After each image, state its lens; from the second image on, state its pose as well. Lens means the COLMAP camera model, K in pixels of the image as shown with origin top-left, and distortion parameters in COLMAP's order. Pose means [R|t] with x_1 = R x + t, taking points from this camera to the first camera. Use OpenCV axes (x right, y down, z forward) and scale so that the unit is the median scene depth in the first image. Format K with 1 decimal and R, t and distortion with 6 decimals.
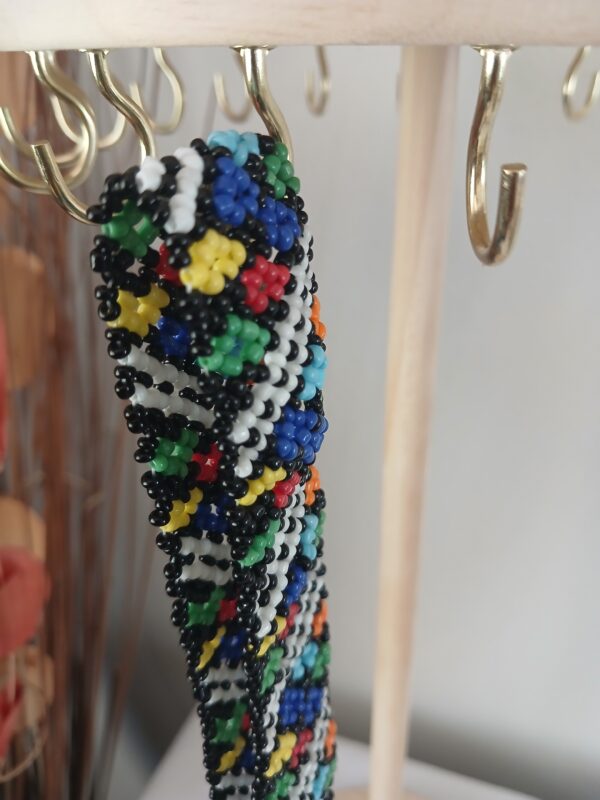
lens RADIAL K [[676.5, 0, 300.0], [0, 676.5, 400.0], [0, 0, 1]] dist [0.091085, -0.253367]
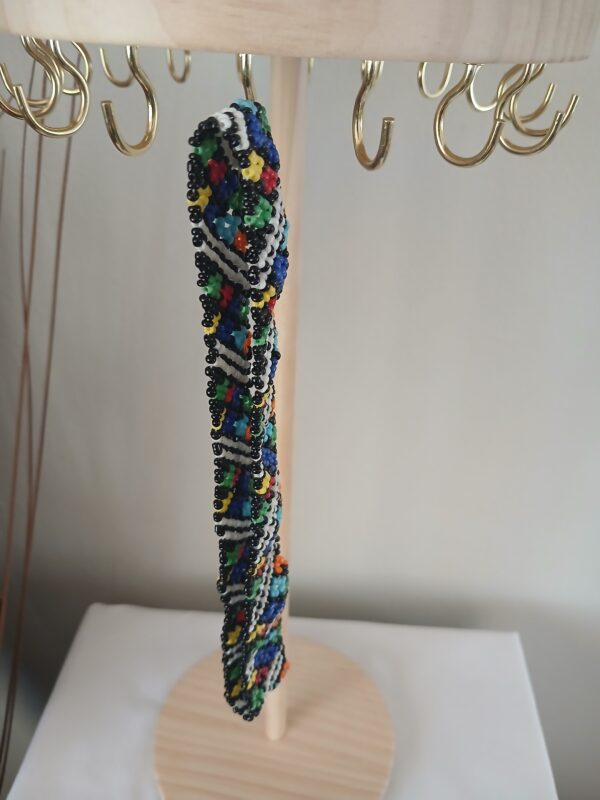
lens RADIAL K [[640.5, 0, 300.0], [0, 640.5, 400.0], [0, 0, 1]] dist [-0.066516, 0.000820]
pose [[0.951451, -0.116212, 0.285020, -0.519430], [0.094915, 0.991634, 0.087478, 0.274133], [-0.292801, -0.056179, 0.954522, -0.702538]]
